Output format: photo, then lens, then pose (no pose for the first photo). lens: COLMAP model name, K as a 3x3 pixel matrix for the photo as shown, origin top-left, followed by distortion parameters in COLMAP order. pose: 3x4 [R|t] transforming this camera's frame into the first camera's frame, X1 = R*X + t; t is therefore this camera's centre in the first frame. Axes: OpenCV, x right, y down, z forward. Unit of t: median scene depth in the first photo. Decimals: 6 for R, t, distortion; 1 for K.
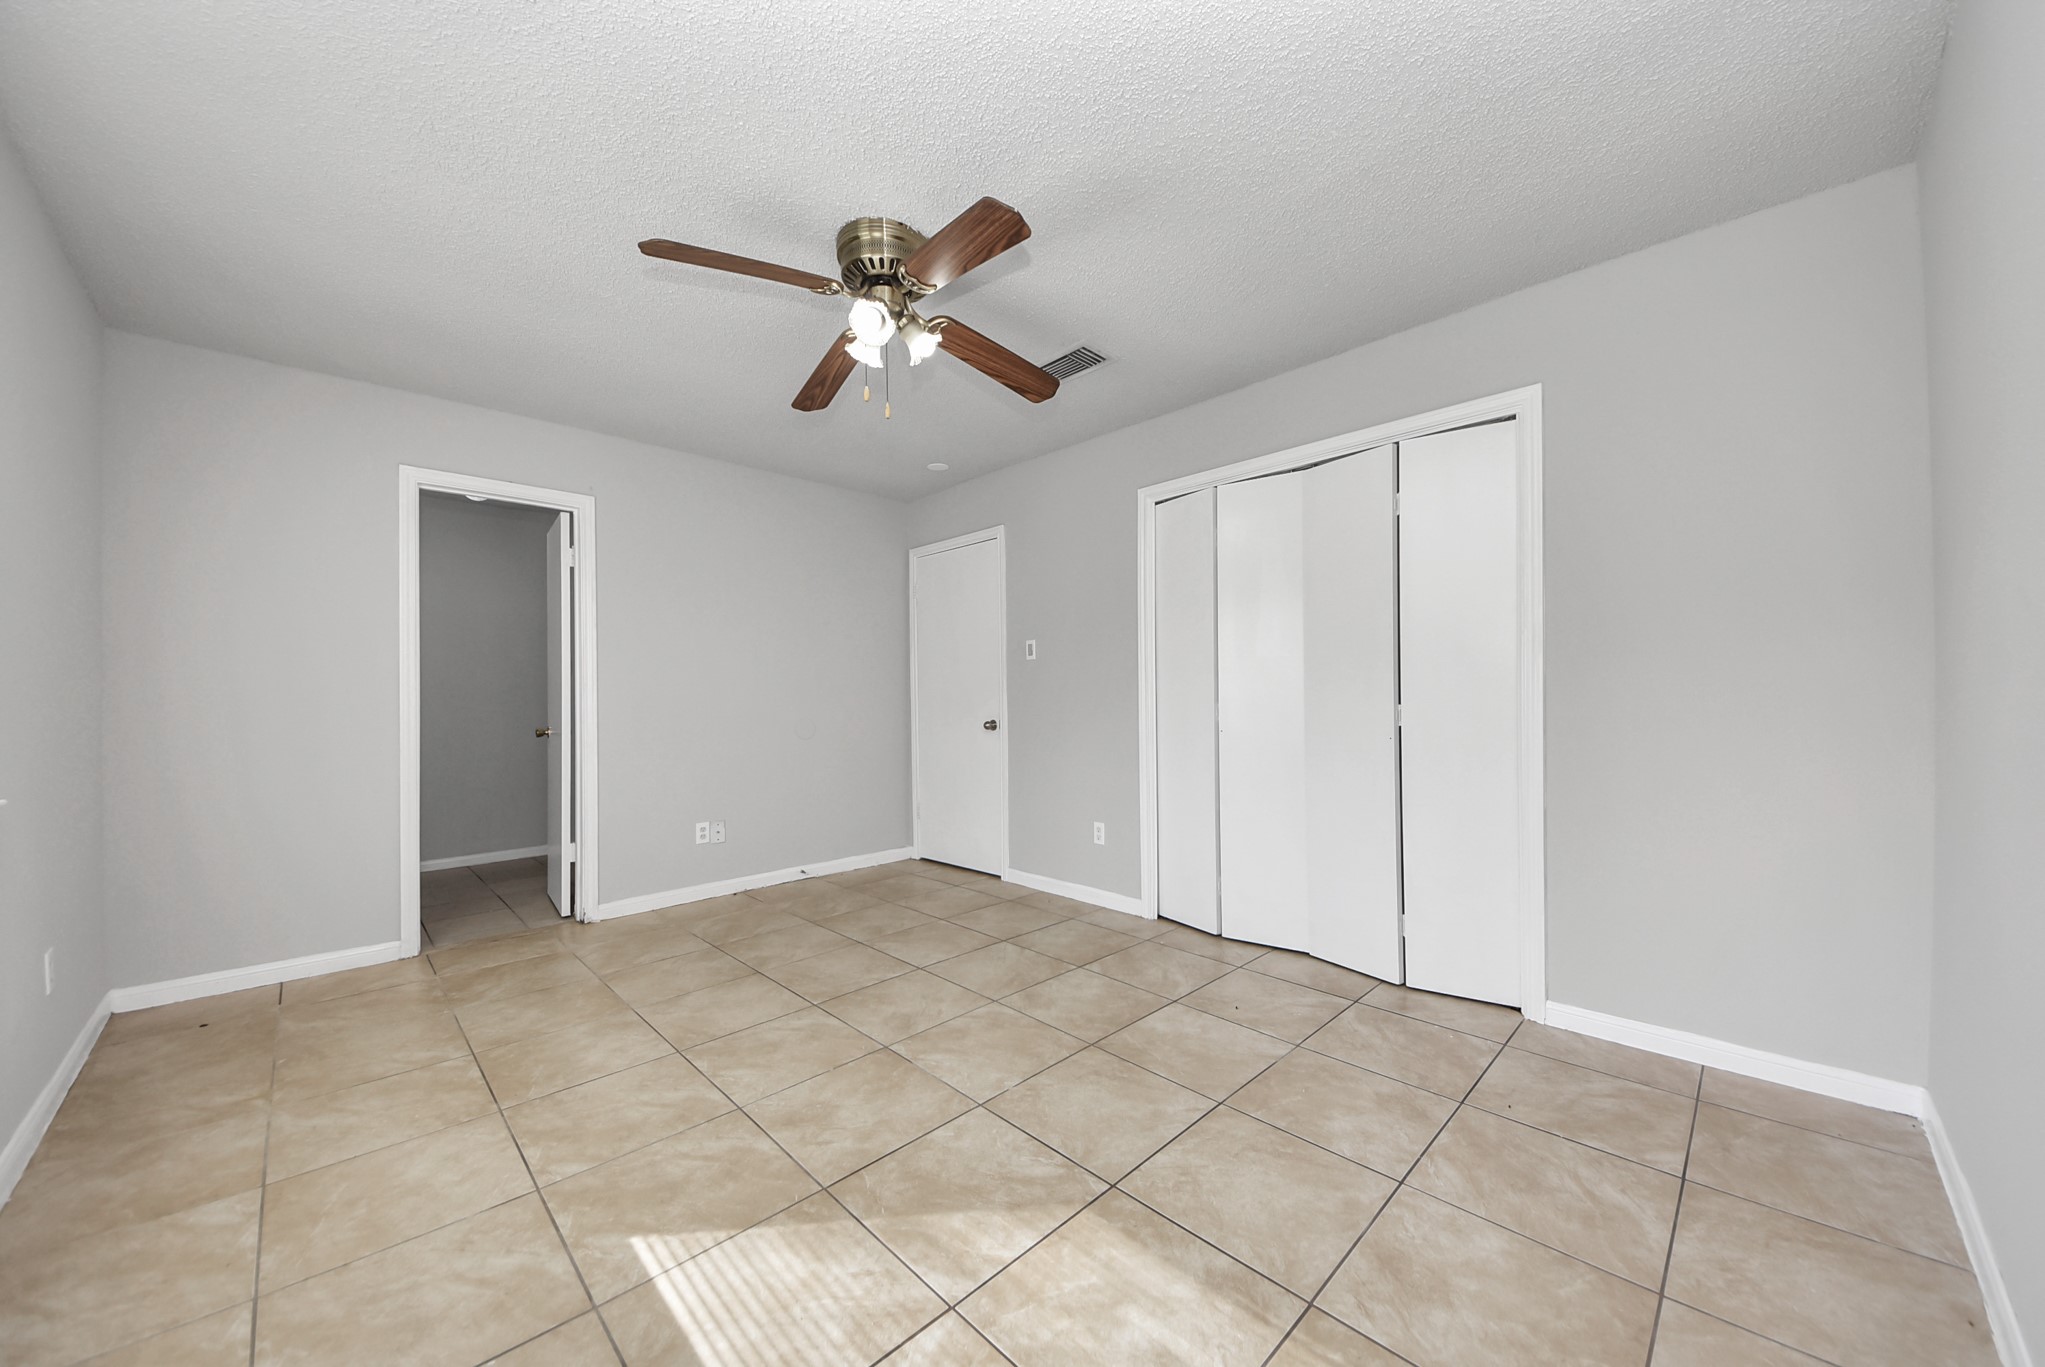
lens RADIAL K [[745.4, 0, 1041.9], [0, 745.4, 695.7], [0, 0, 1]] dist [0.025943, -0.019819]
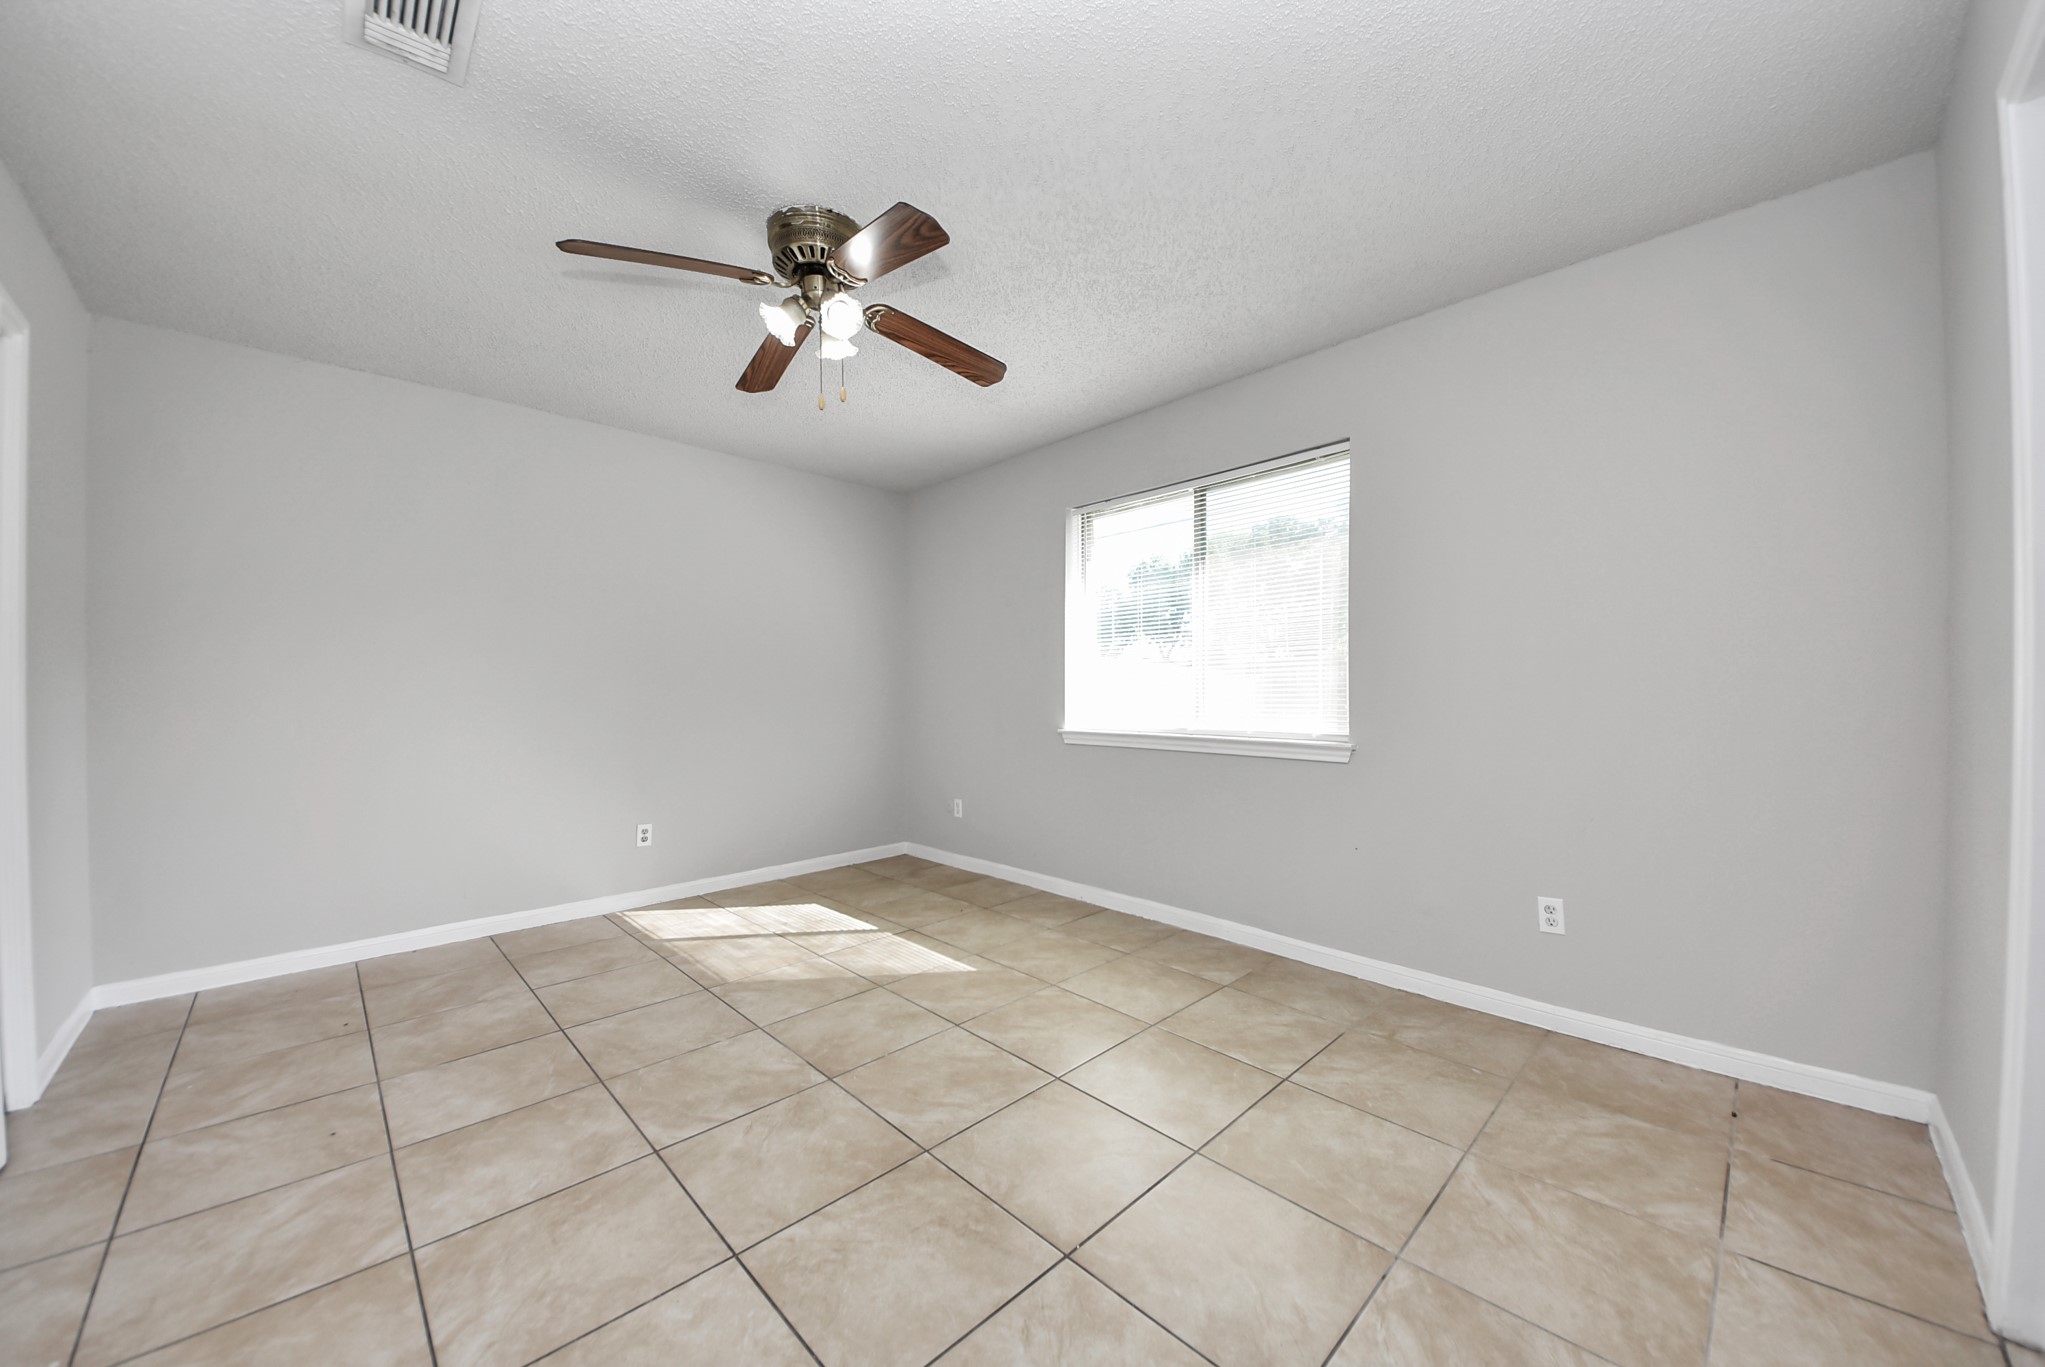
lens RADIAL K [[745.4, 0, 1041.9], [0, 745.4, 695.7], [0, 0, 1]] dist [0.025943, -0.019819]
pose [[-0.999894, 0.014365, -0.002550, -0.492656], [0.014344, 0.999867, 0.007742, 0.003245], [0.002661, 0.007705, -0.999967, 2.004275]]
